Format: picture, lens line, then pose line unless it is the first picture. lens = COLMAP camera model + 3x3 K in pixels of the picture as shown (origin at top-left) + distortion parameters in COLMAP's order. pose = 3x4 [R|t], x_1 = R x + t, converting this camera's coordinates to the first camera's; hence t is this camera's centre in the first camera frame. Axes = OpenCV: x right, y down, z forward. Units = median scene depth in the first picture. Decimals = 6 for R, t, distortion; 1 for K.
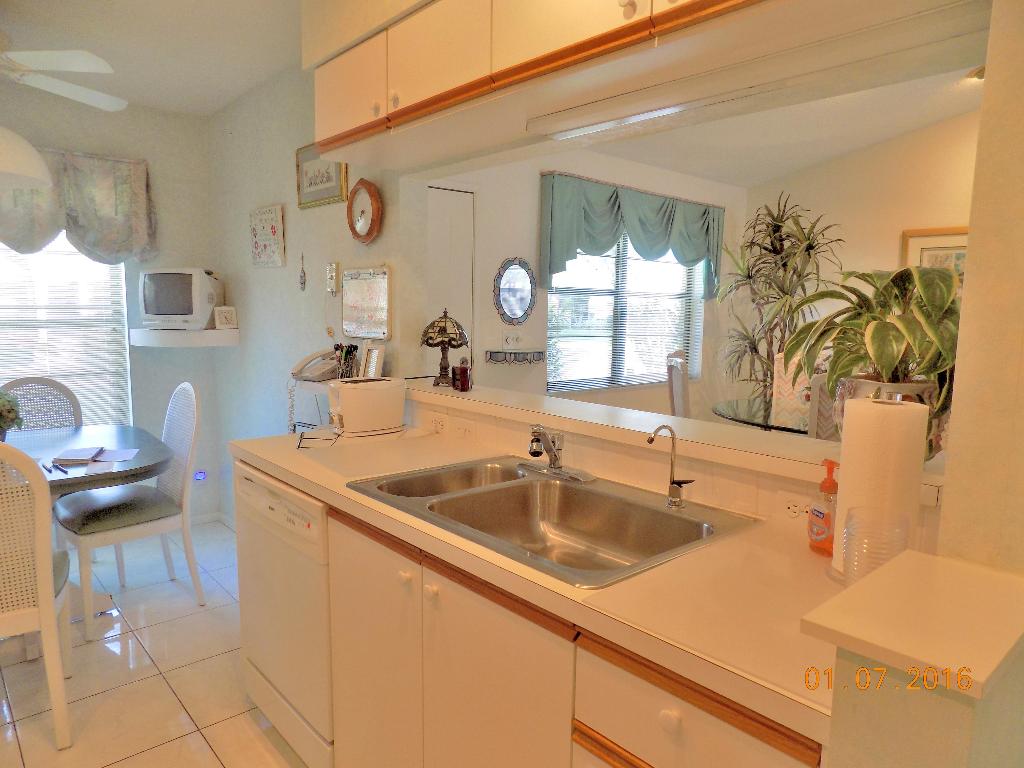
lens RADIAL K [[690.6, 0, 509.1], [0, 690.6, 380.3], [0, 0, 1]] dist [-0.084187, 0.082962]
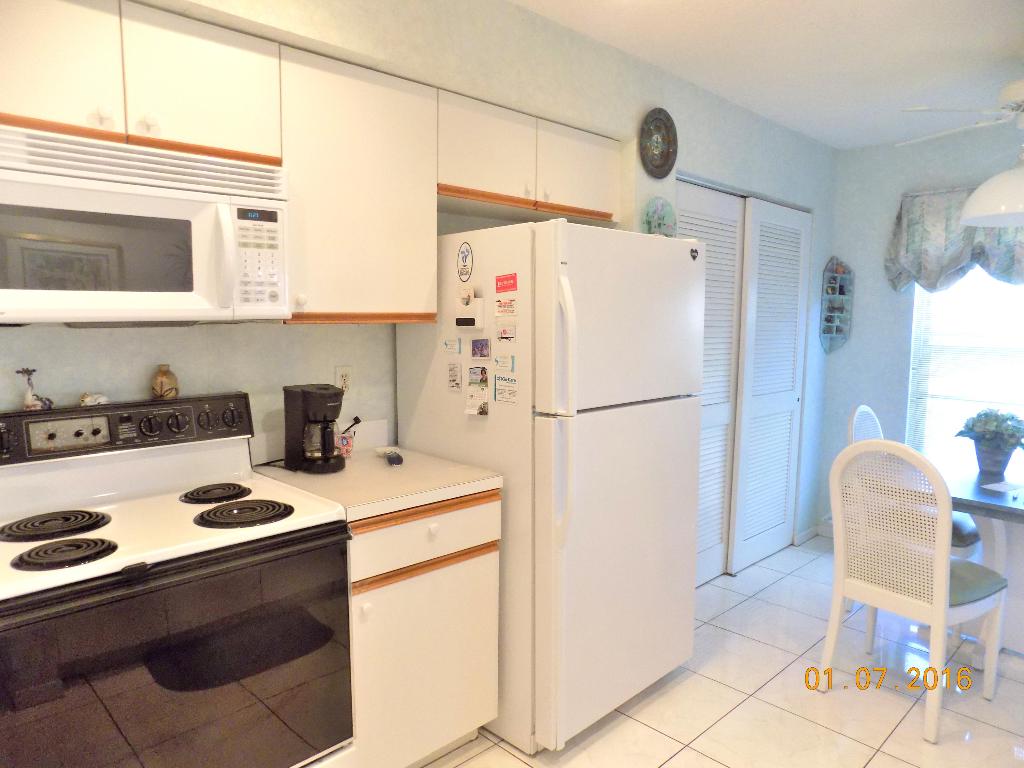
lens RADIAL K [[690.6, 0, 509.1], [0, 690.6, 380.3], [0, 0, 1]] dist [-0.084187, 0.082962]
pose [[0.051486, 0.093326, -0.994304, 0.246066], [-0.132210, 0.987498, 0.085841, -0.025500], [0.989884, 0.127038, 0.063181, 0.136222]]
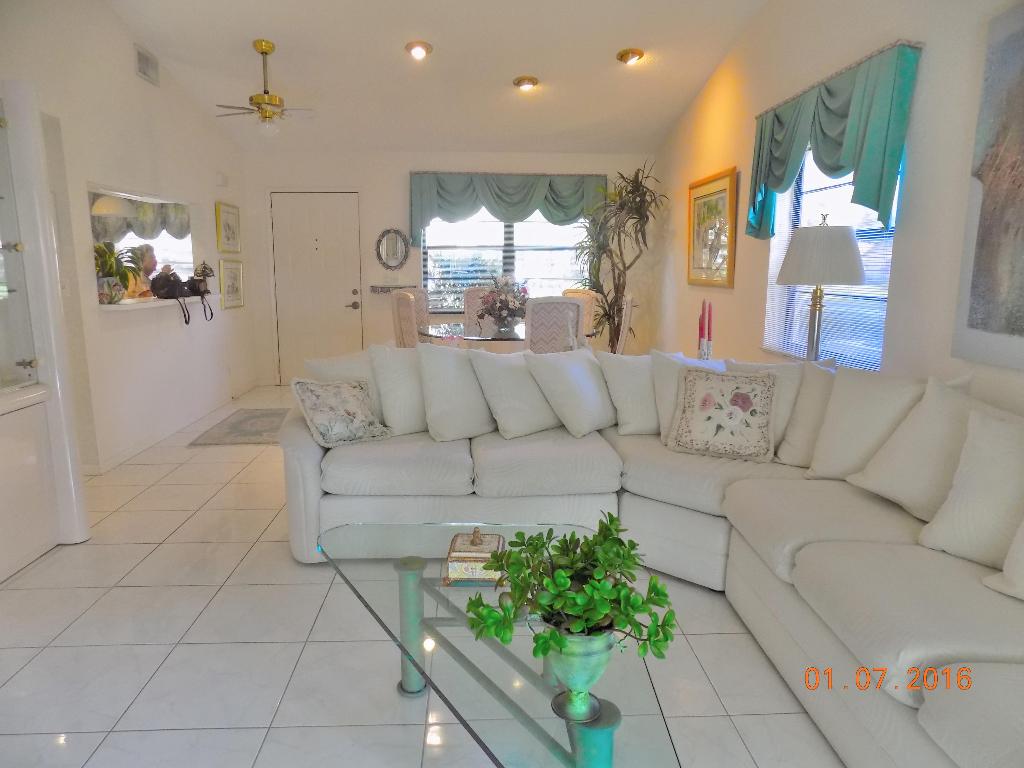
lens RADIAL K [[690.6, 0, 509.1], [0, 690.6, 380.3], [0, 0, 1]] dist [-0.084187, 0.082962]
pose [[0.784580, 0.093276, -0.612971, 1.972708], [-0.059838, 0.995396, 0.074879, 0.062510], [0.617133, -0.022069, 0.786549, -0.169917]]
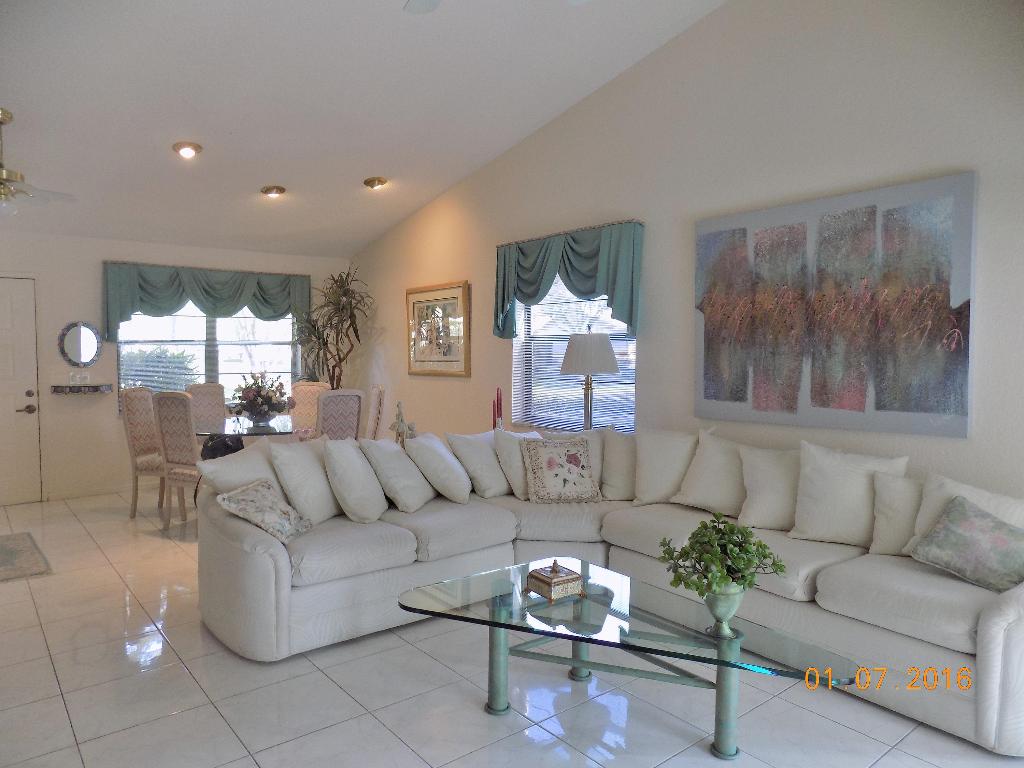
lens RADIAL K [[690.6, 0, 509.1], [0, 690.6, 380.3], [0, 0, 1]] dist [-0.084187, 0.082962]
pose [[0.999297, -0.013926, -0.034794, 1.517457], [0.011638, 0.997809, -0.065132, 0.077250], [0.035625, 0.064681, 0.997270, -0.600772]]
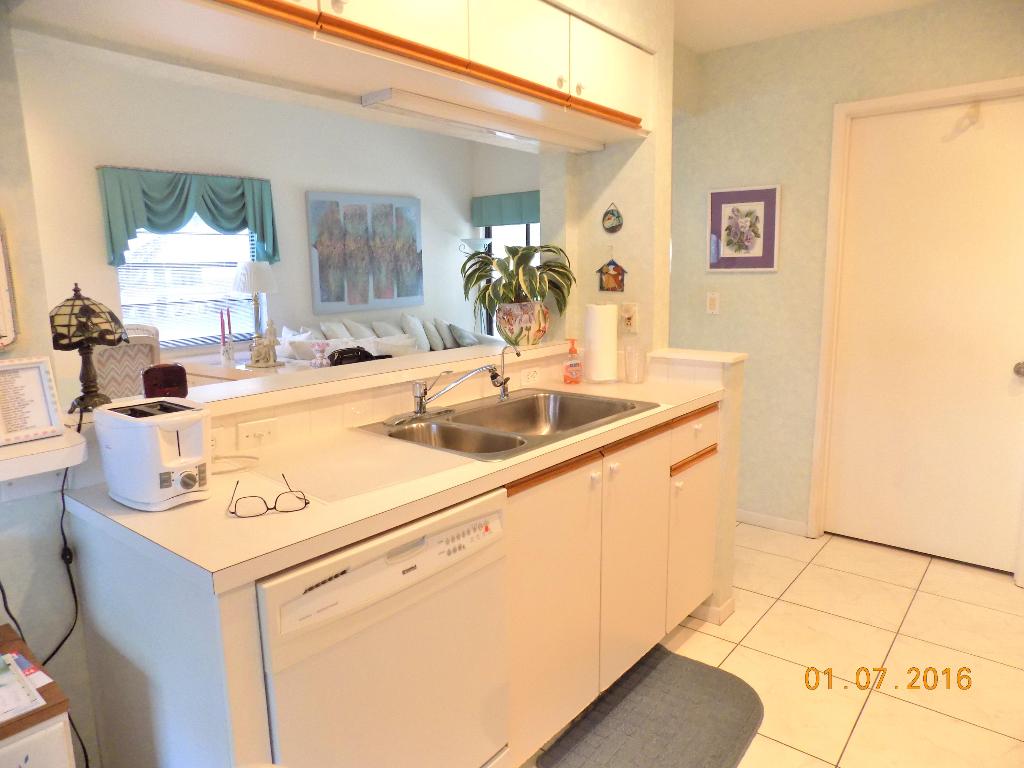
lens RADIAL K [[690.6, 0, 509.1], [0, 690.6, 380.3], [0, 0, 1]] dist [-0.084187, 0.082962]
pose [[-0.168167, -0.163114, 0.972169, -0.662575], [0.134691, 0.973163, 0.186580, -0.072581], [-0.976513, 0.162320, -0.141684, 0.651547]]
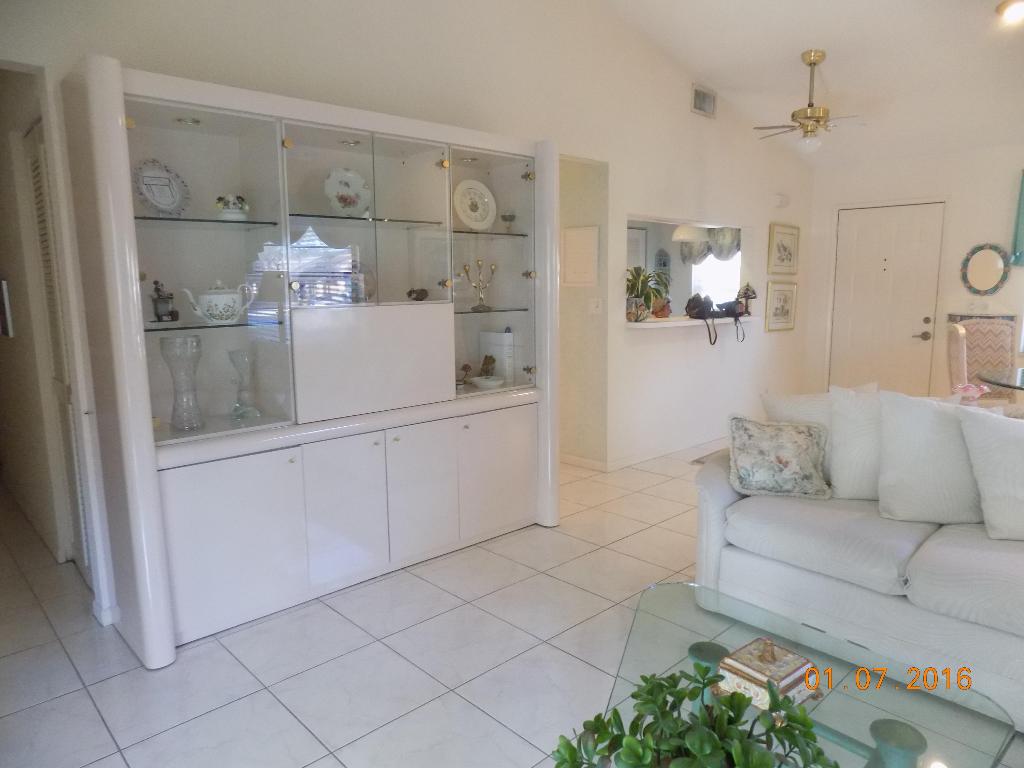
lens RADIAL K [[690.6, 0, 509.1], [0, 690.6, 380.3], [0, 0, 1]] dist [-0.084187, 0.082962]
pose [[0.033956, 0.129723, -0.990969, 2.027148], [-0.106285, 0.986386, 0.125481, 0.020303], [0.993756, 0.101064, 0.047281, 0.101332]]
